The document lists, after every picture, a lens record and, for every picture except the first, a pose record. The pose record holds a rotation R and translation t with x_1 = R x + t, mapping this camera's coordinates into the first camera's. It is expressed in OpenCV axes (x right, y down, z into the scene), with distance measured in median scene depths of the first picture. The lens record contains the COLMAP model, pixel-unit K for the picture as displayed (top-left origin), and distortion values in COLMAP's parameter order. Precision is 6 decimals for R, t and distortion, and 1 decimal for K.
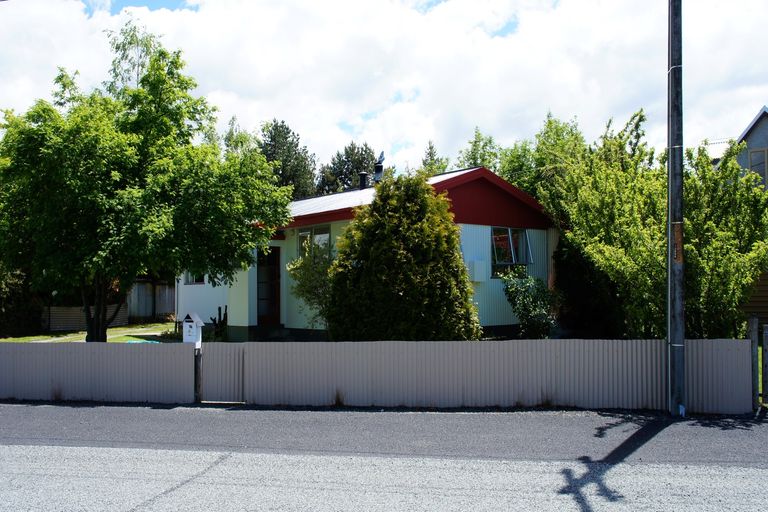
lens RADIAL K [[746.0, 0, 380.0], [0, 746.0, 238.7], [0, 0, 1]] dist [-0.016213, 0.000000]
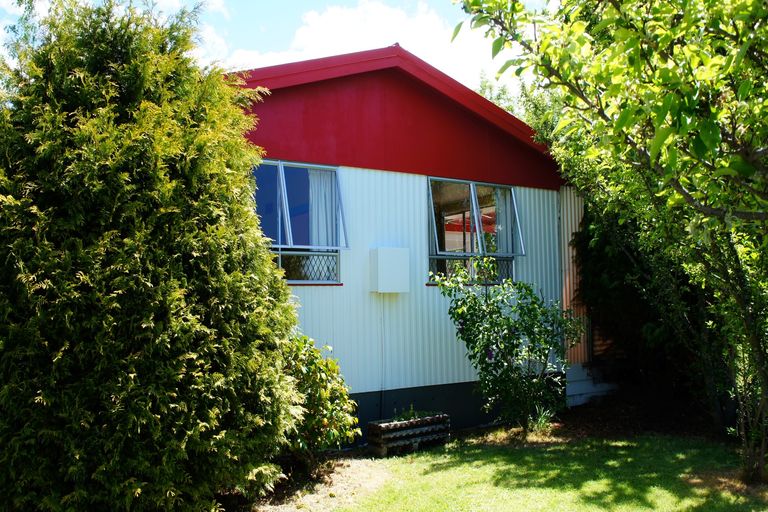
lens RADIAL K [[667.9, 0, 382.4], [0, 667.9, 260.7], [0, 0, 1]] dist [-0.084664, 0.009411]
pose [[0.991006, -0.017559, -0.132659, 0.227057], [0.017963, 0.999837, 0.001848, 0.046206], [0.132605, -0.004215, 0.991160, 0.736099]]
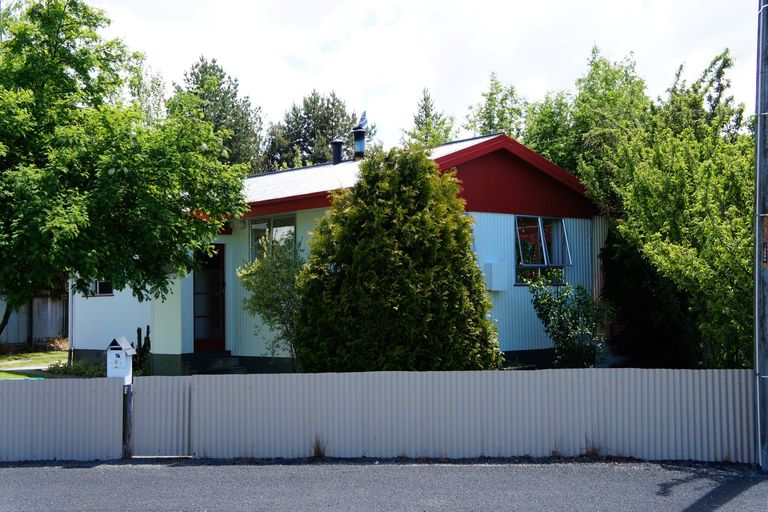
lens RADIAL K [[1078.6, 0, 384.5], [0, 1078.6, 253.5], [0, 0, 1]] dist [0.206752, 0.000000]
pose [[0.999433, -0.004948, 0.033314, -0.018293], [0.004085, 0.999656, 0.025918, -0.008825], [-0.033431, -0.025767, 0.999109, -0.075707]]
